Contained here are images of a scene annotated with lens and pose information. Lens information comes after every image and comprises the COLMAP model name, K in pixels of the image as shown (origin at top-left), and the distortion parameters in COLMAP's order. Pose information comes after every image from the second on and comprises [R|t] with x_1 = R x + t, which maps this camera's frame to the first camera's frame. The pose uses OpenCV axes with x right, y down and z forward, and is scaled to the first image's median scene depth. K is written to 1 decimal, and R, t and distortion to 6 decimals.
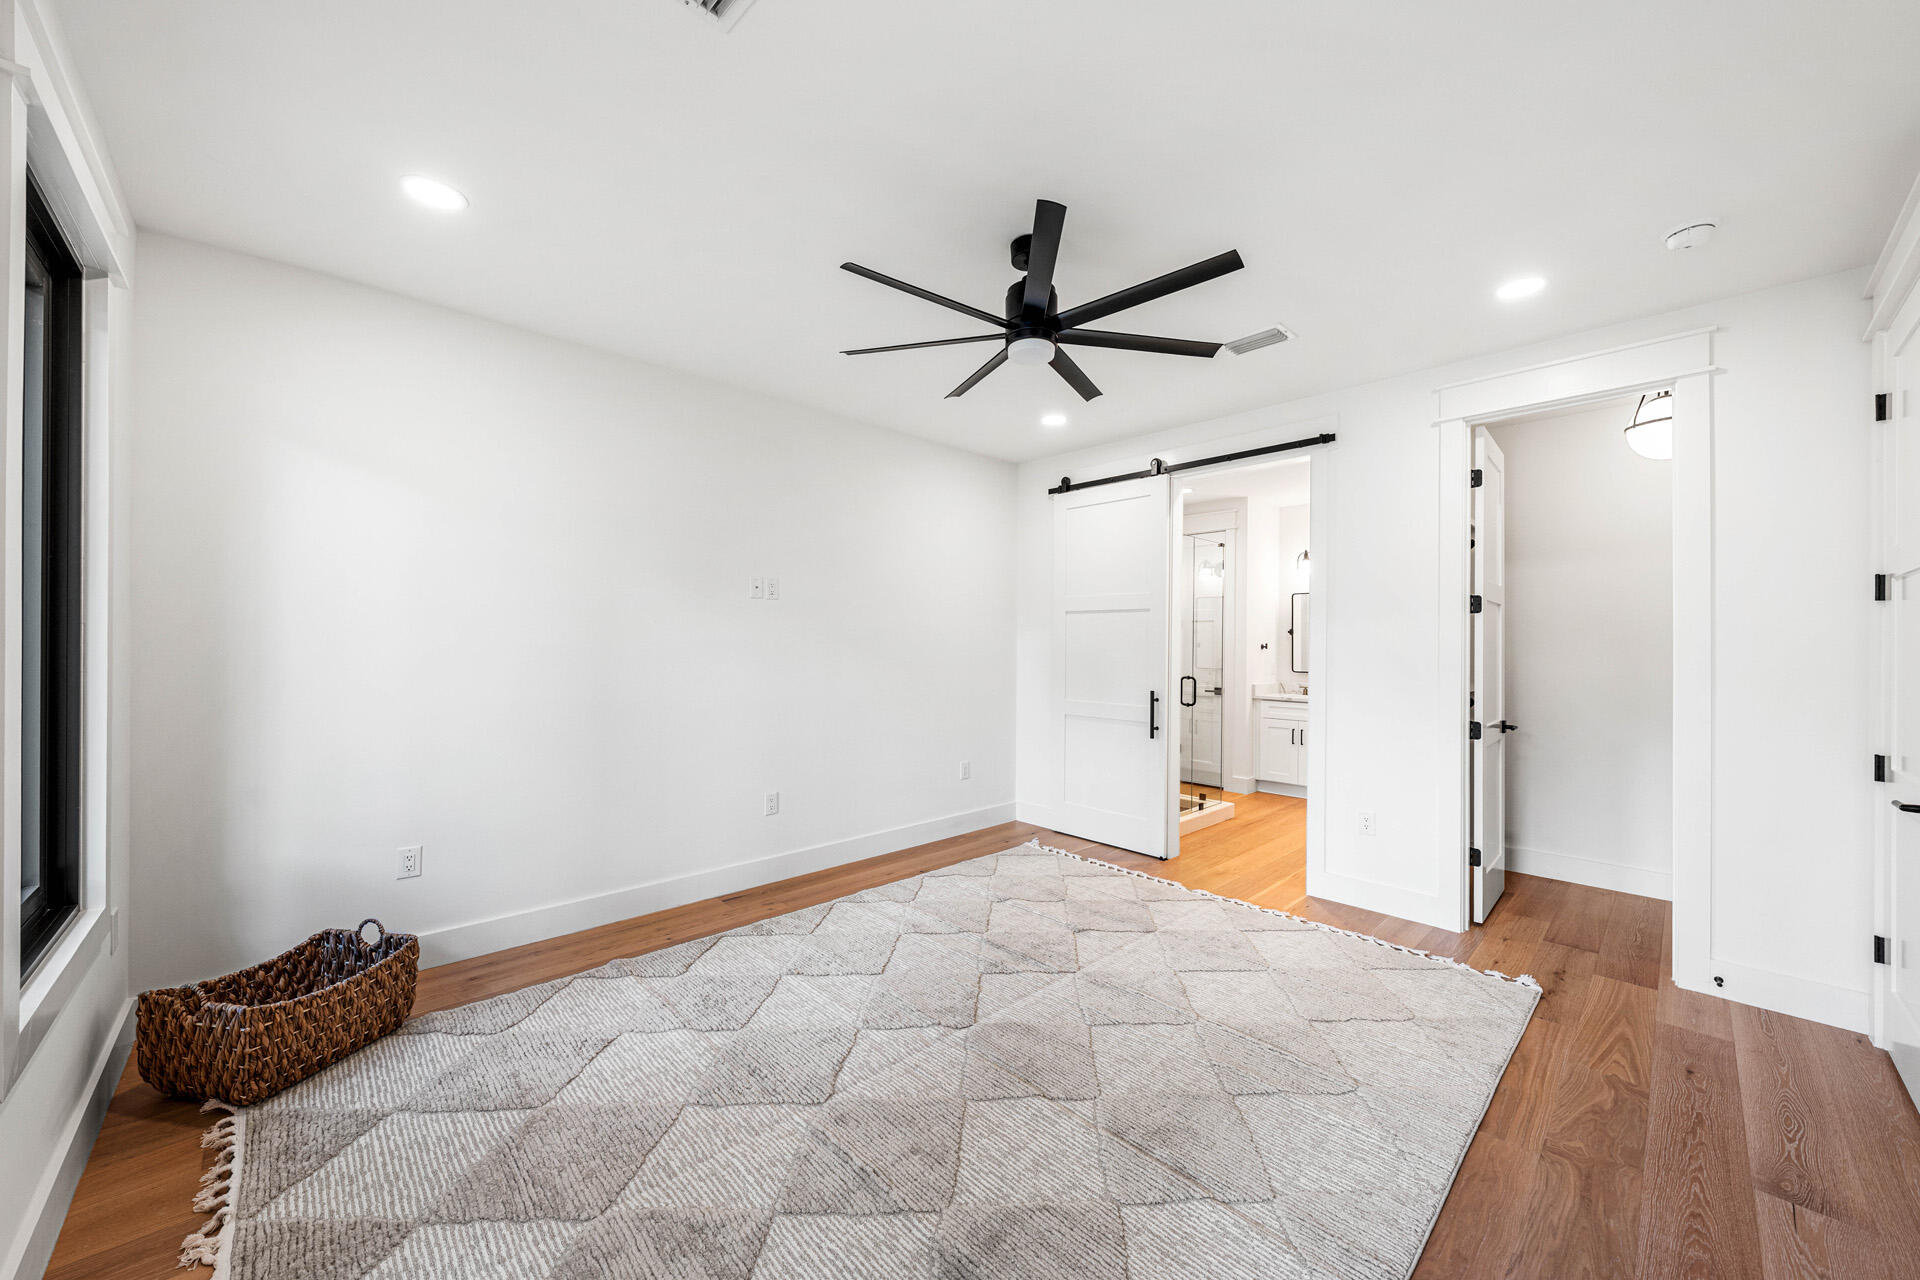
lens RADIAL K [[711.9, 0, 951.9], [0, 711.9, 634.4], [0, 0, 1]] dist [0.006881, 0.000144]
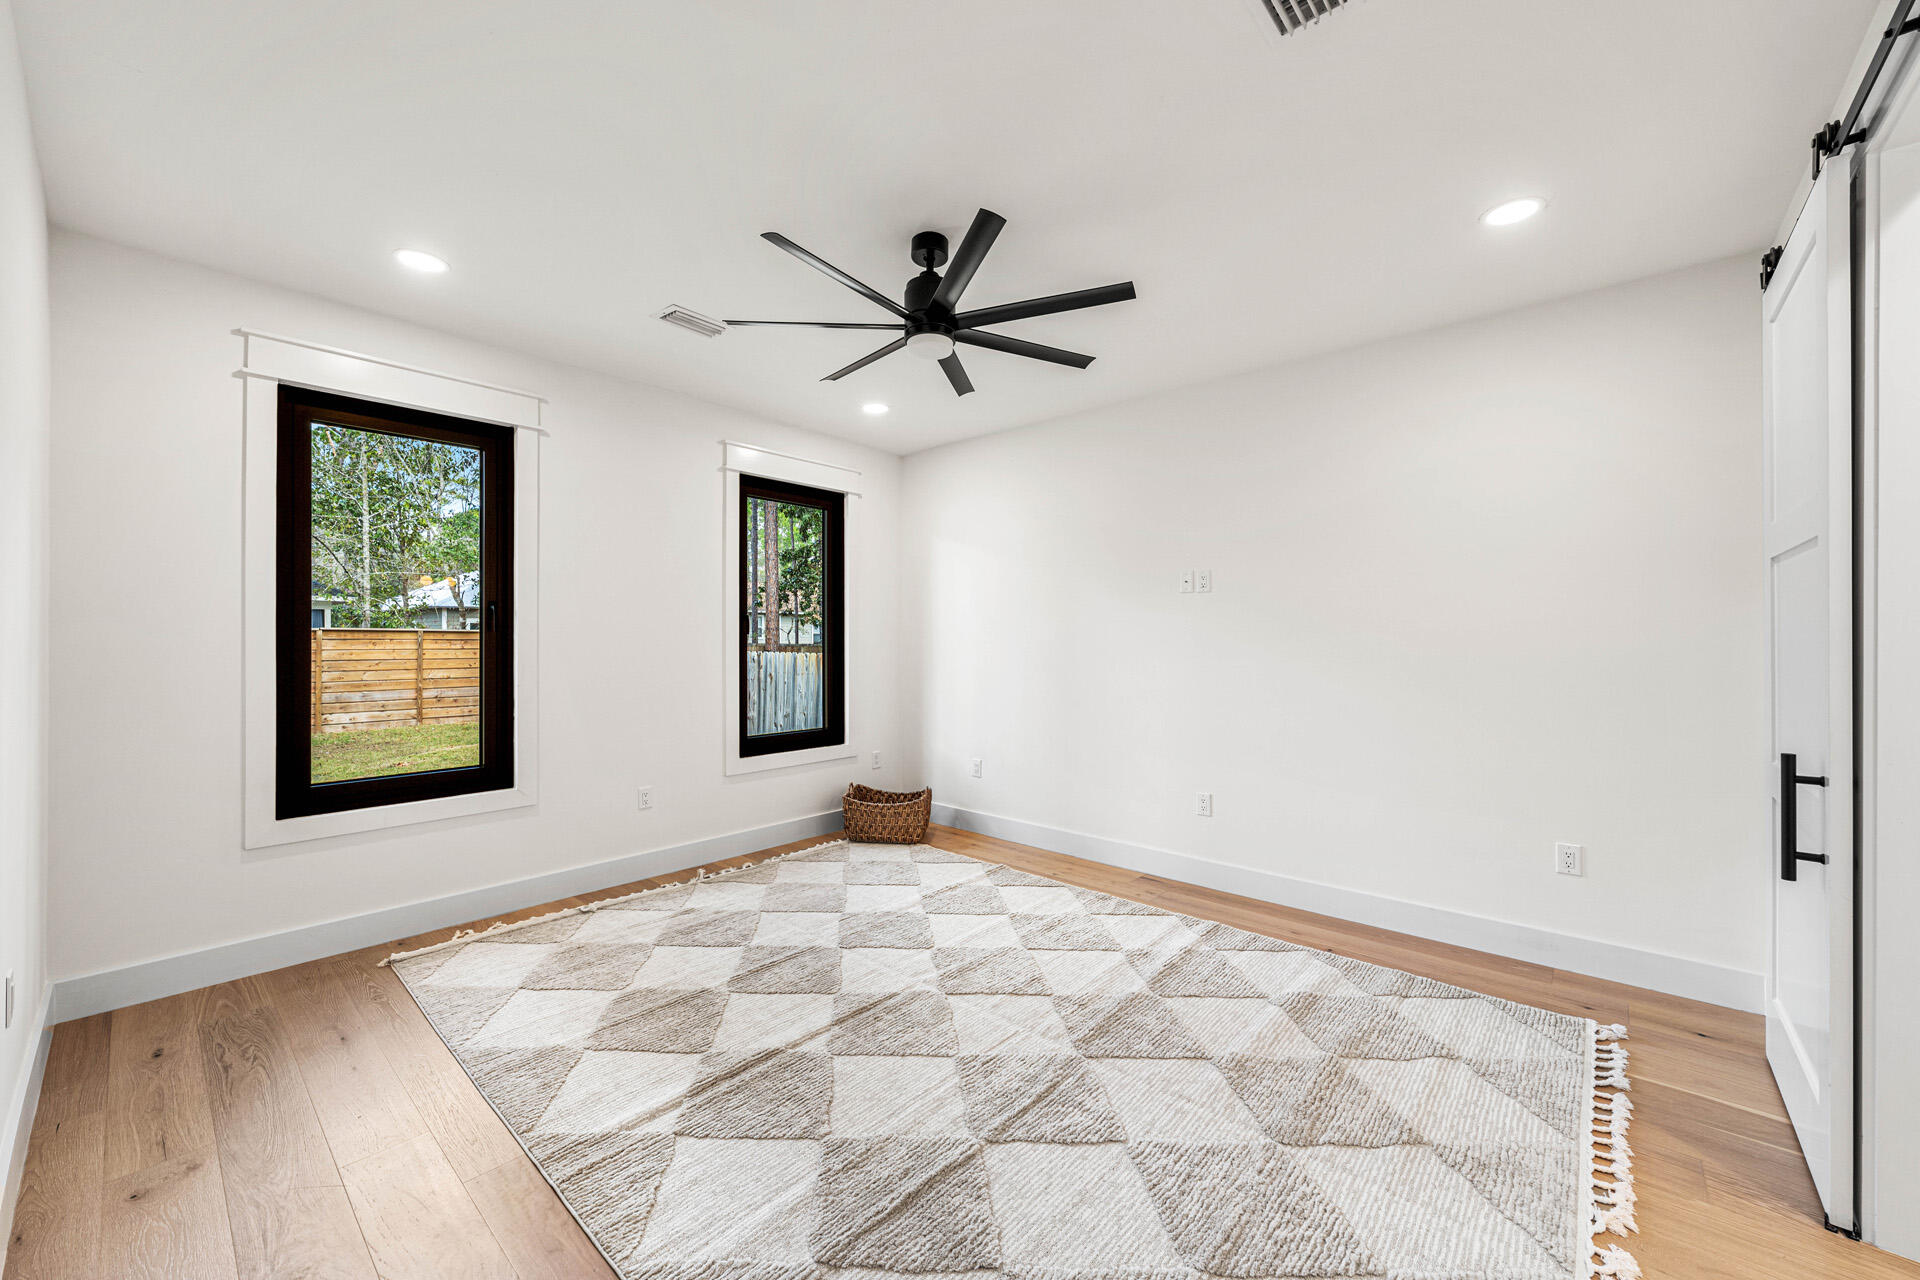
lens RADIAL K [[732.4, 0, 960.0], [0, 732.4, 640.0], [0, 0, 1]] dist [-0.001796, -0.000449]
pose [[0.076425, -0.008309, -0.997041, 0.708522], [0.011346, 0.999908, -0.007463, 0.018854], [0.997011, -0.010742, 0.076512, 0.597202]]
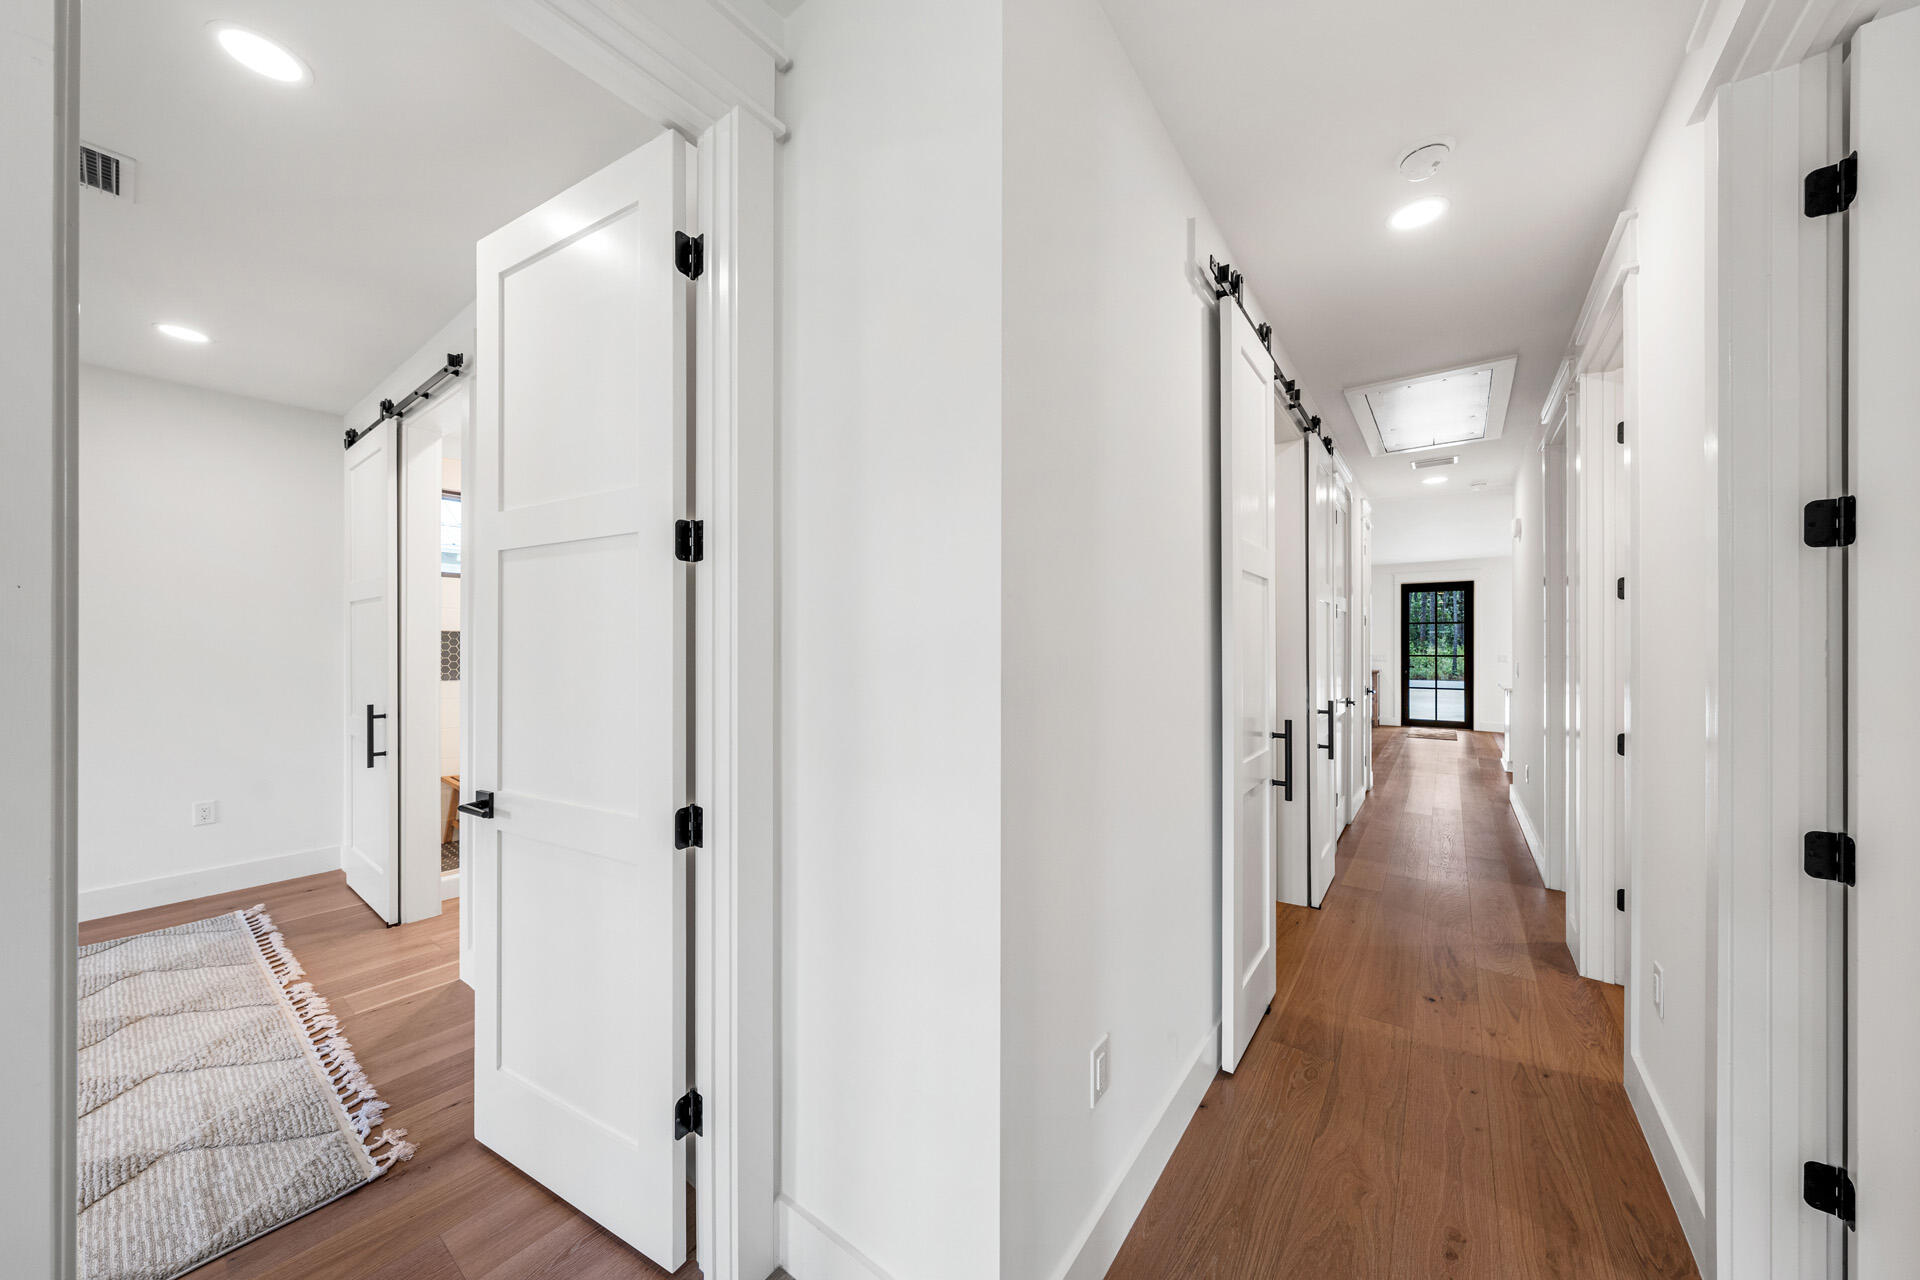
lens RADIAL K [[652.4, 0, 957.1], [0, 652.4, 646.4], [0, 0, 1]] dist [-0.001930, -0.000297]
pose [[0.988556, -0.009707, 0.150542, 0.885878], [0.008113, 0.999904, 0.011205, 0.016646], [-0.150637, -0.009856, 0.988540, 0.252639]]
